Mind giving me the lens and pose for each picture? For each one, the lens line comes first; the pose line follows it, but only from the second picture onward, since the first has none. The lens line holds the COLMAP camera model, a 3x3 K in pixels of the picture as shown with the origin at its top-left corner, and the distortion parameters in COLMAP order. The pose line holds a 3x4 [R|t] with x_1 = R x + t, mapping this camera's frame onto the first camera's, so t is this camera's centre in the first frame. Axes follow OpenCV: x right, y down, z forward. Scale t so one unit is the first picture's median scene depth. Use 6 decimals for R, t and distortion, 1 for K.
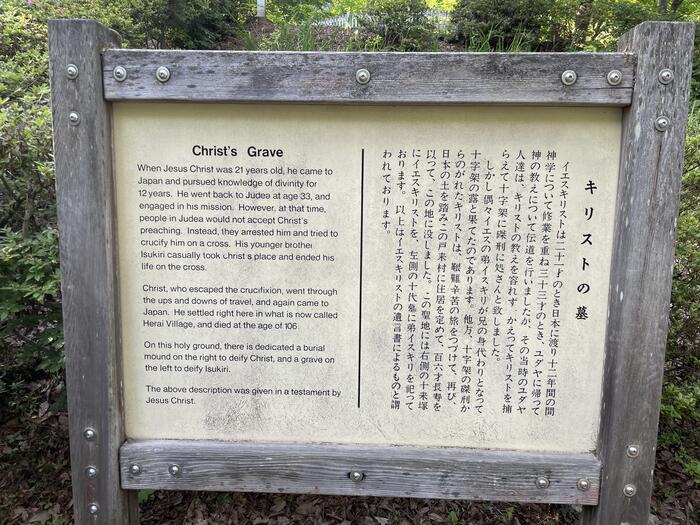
lens RADIAL K [[530.8, 0, 343.7], [0, 530.8, 258.5], [0, 0, 1]] dist [0.059285, -0.026435]
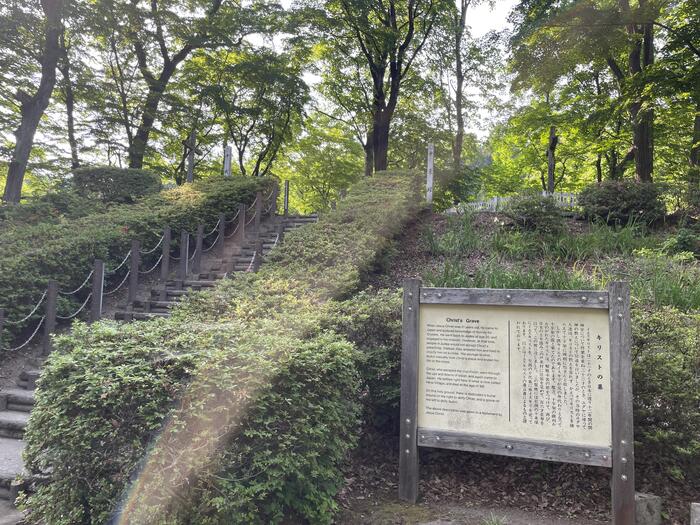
lens RADIAL K [[530.8, 0, 353.2], [0, 530.8, 258.3], [0, 0, 1]] dist [0.059285, -0.026435]
pose [[0.969274, -0.007385, -0.245875, -0.062438], [-0.054563, 0.968194, -0.244178, 0.197355], [0.239858, 0.250091, 0.938042, -1.834452]]
